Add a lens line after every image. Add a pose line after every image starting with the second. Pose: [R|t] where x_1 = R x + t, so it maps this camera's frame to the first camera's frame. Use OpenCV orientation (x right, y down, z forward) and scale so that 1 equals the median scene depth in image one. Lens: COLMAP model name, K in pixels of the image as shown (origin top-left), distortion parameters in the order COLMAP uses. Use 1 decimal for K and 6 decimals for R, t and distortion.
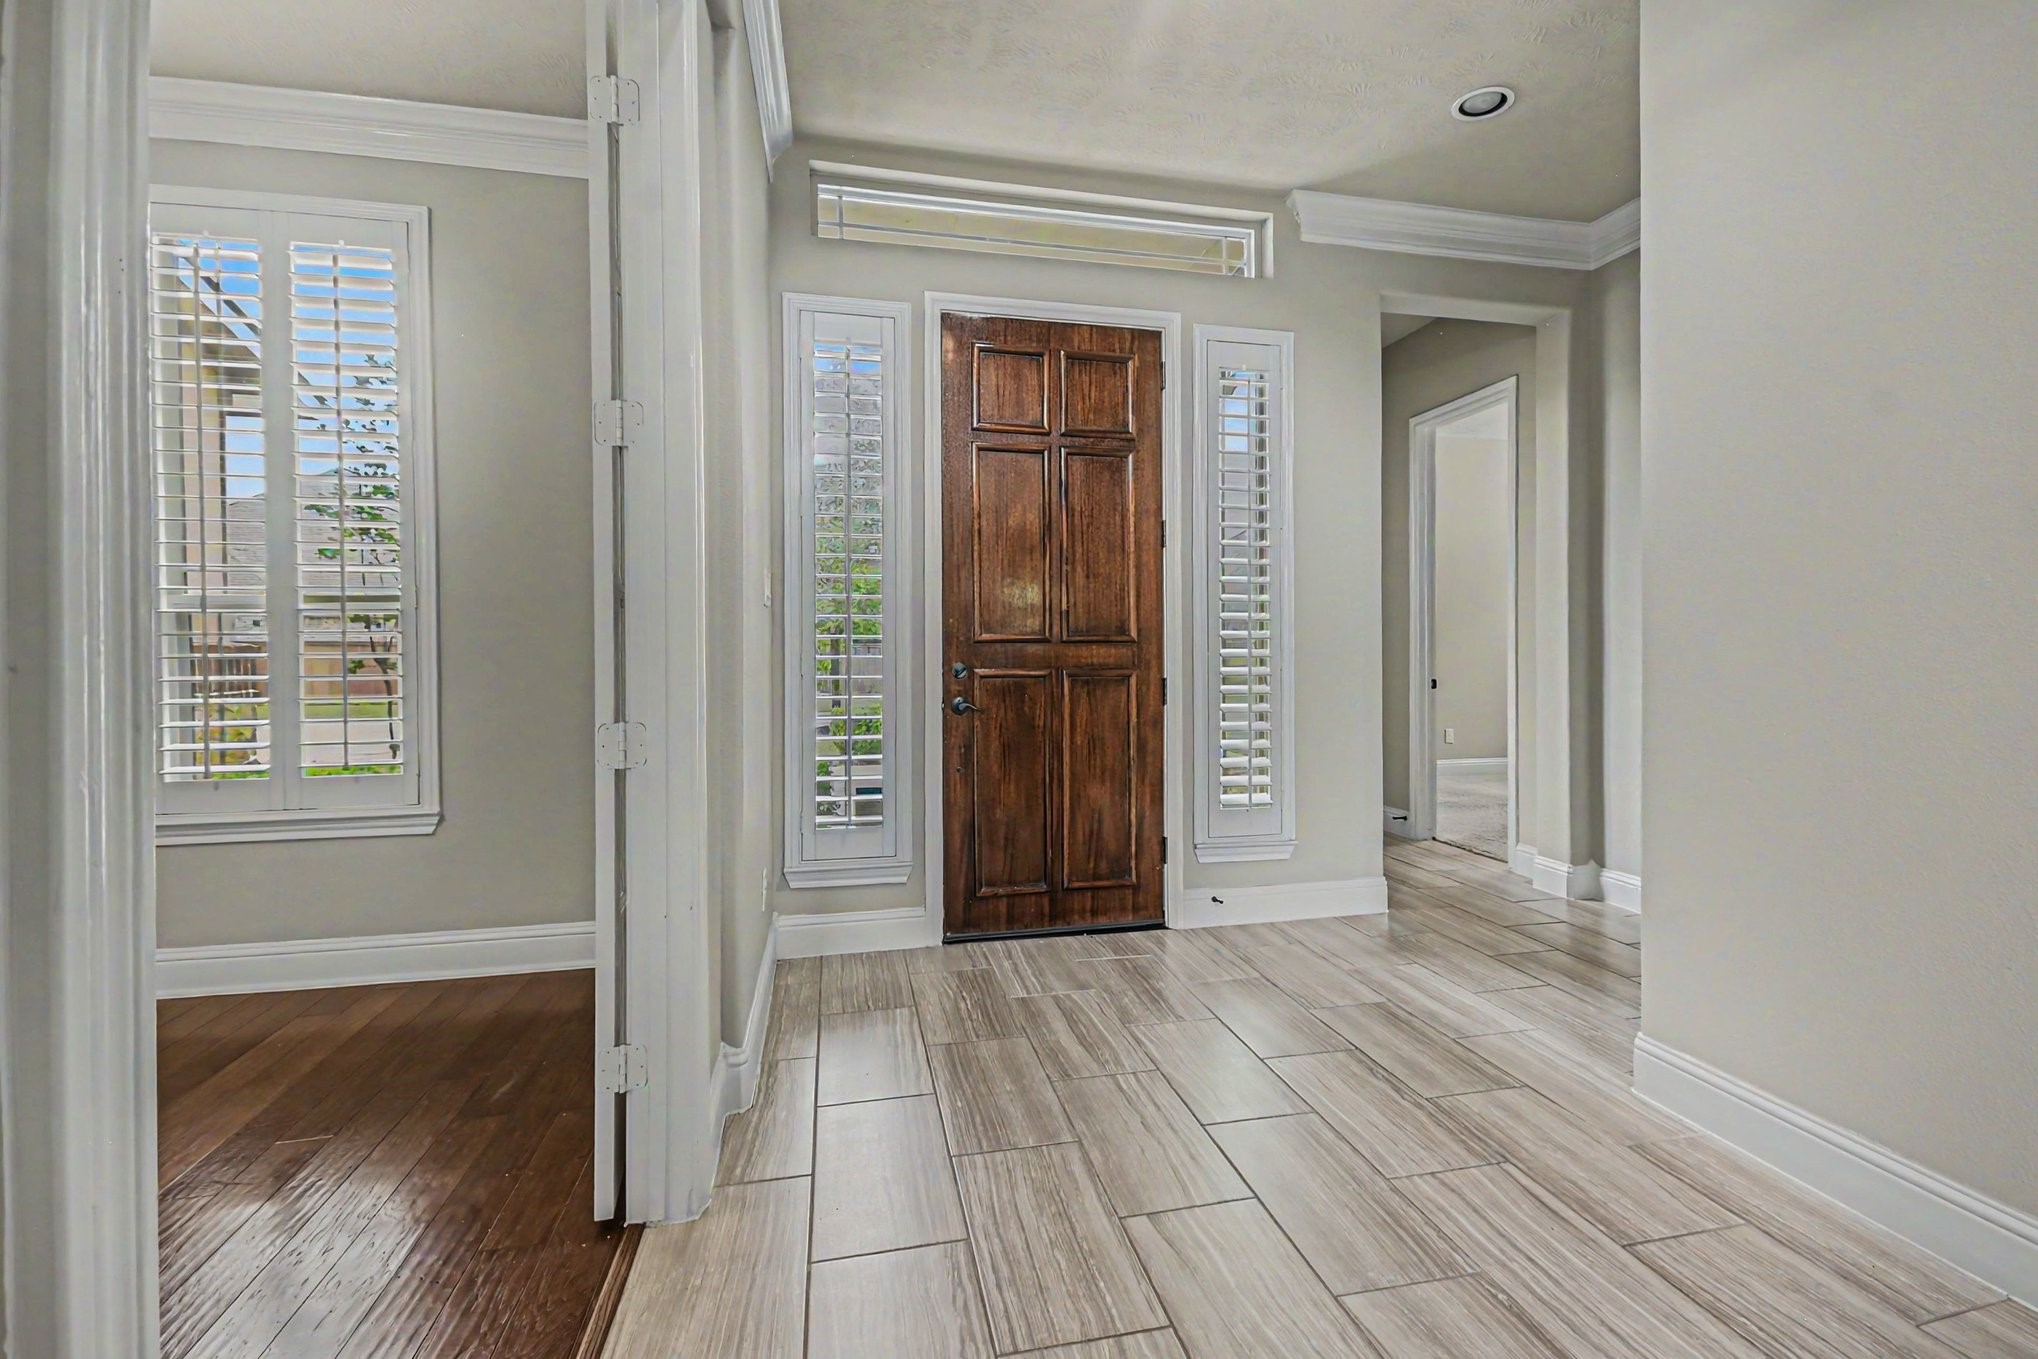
lens RADIAL K [[982.2, 0, 1024.9], [0, 982.2, 654.3], [0, 0, 1]] dist [0.001164, -0.000274]
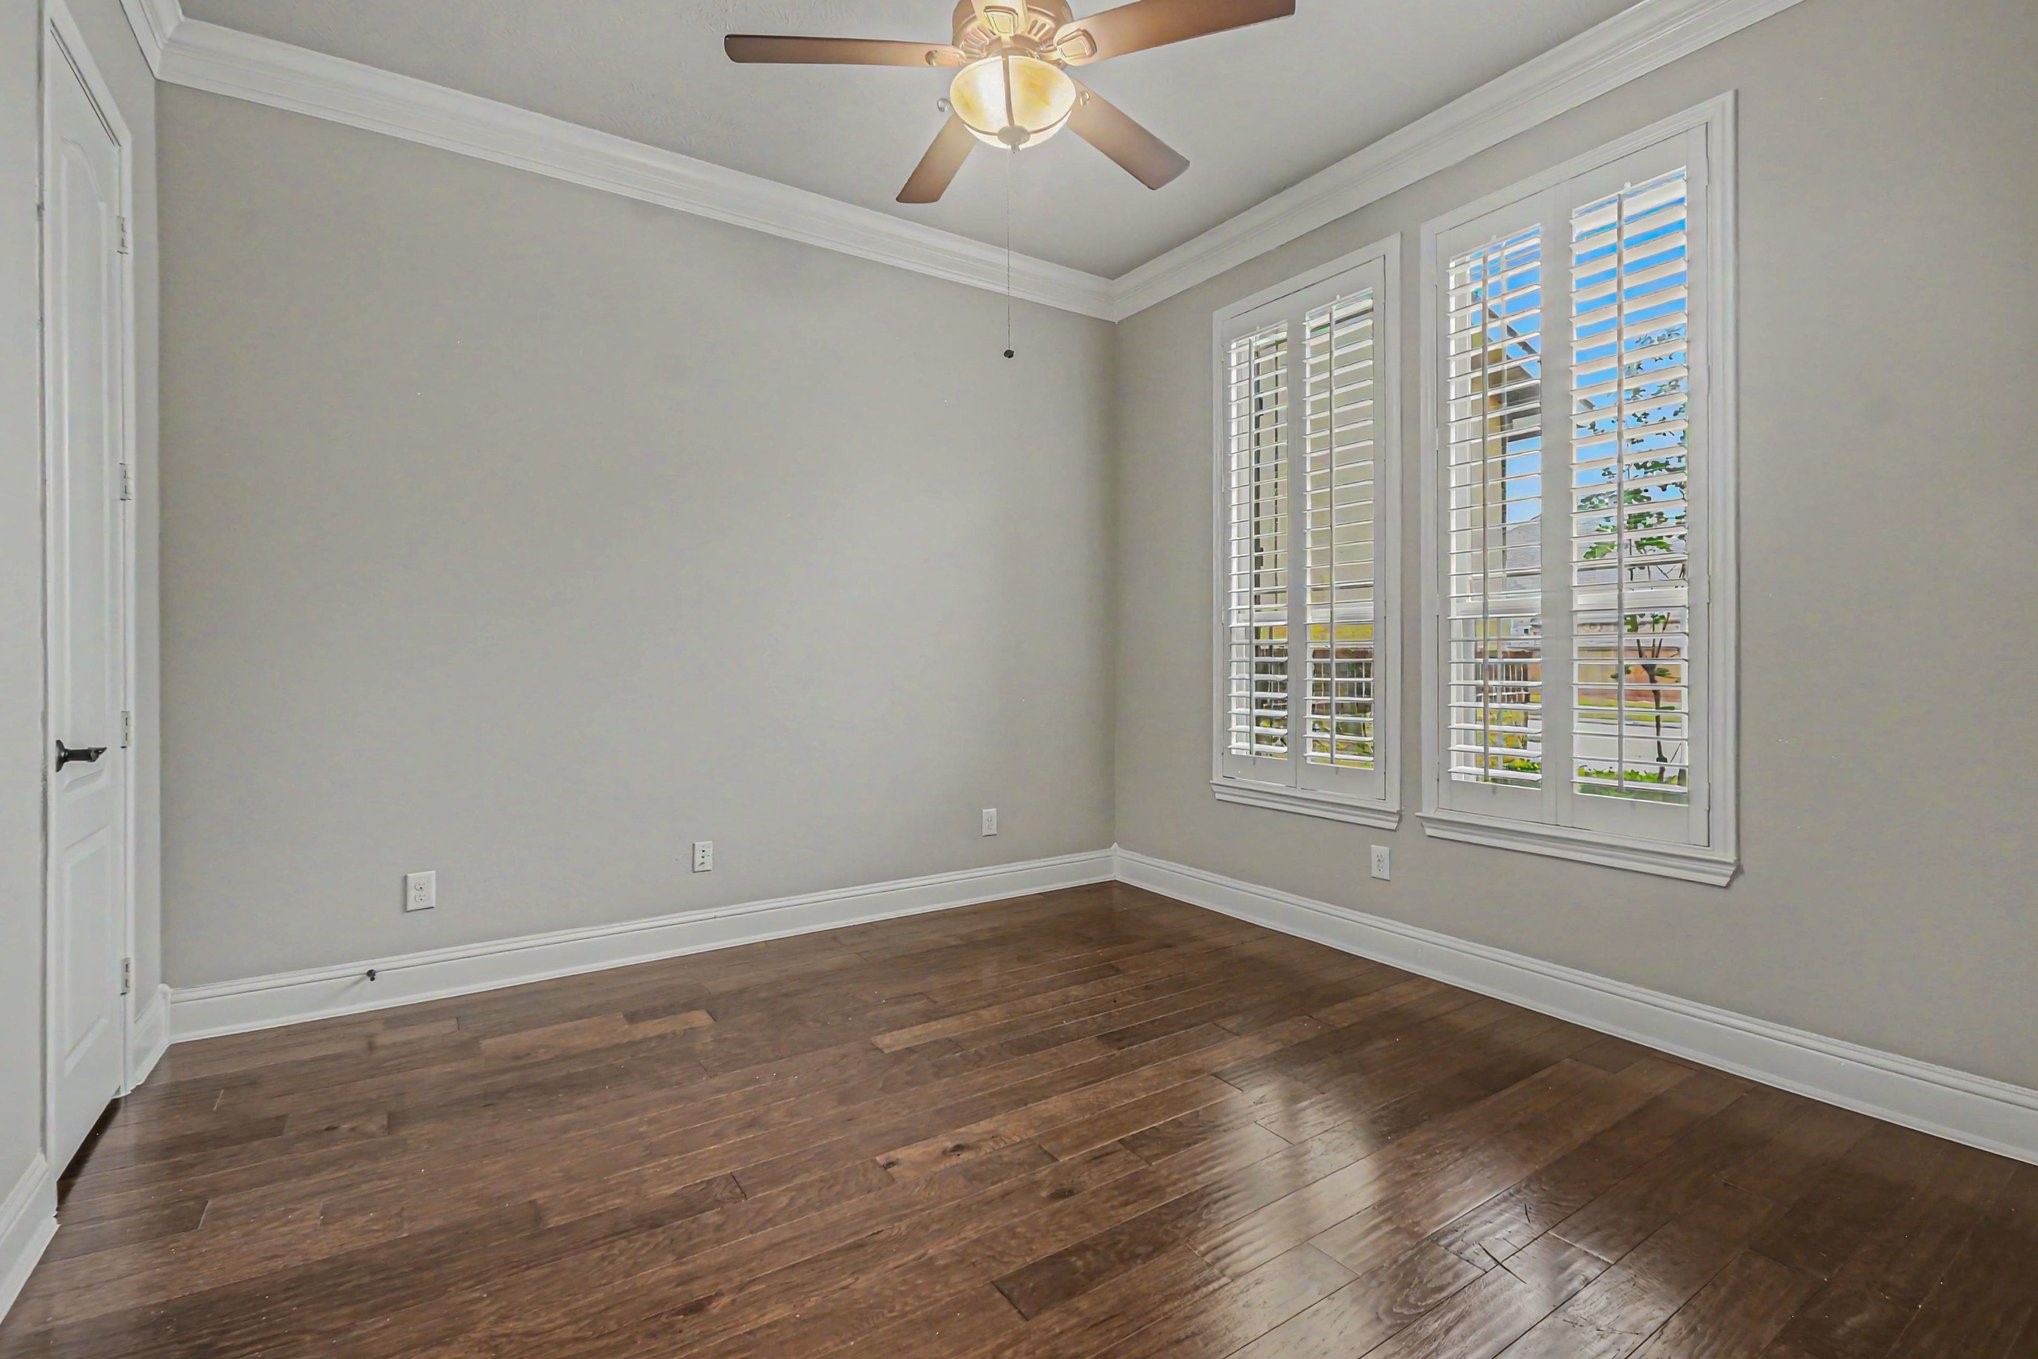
lens RADIAL K [[911.1, 0, 1028.2], [0, 911.1, 656.5], [0, 0, 1]] dist [0.003295, -0.013858]
pose [[0.396343, 0.007940, -0.918068, -0.149031], [-0.010180, 0.999939, 0.004253, -0.002259], [0.918046, 0.007660, 0.396400, 0.181148]]
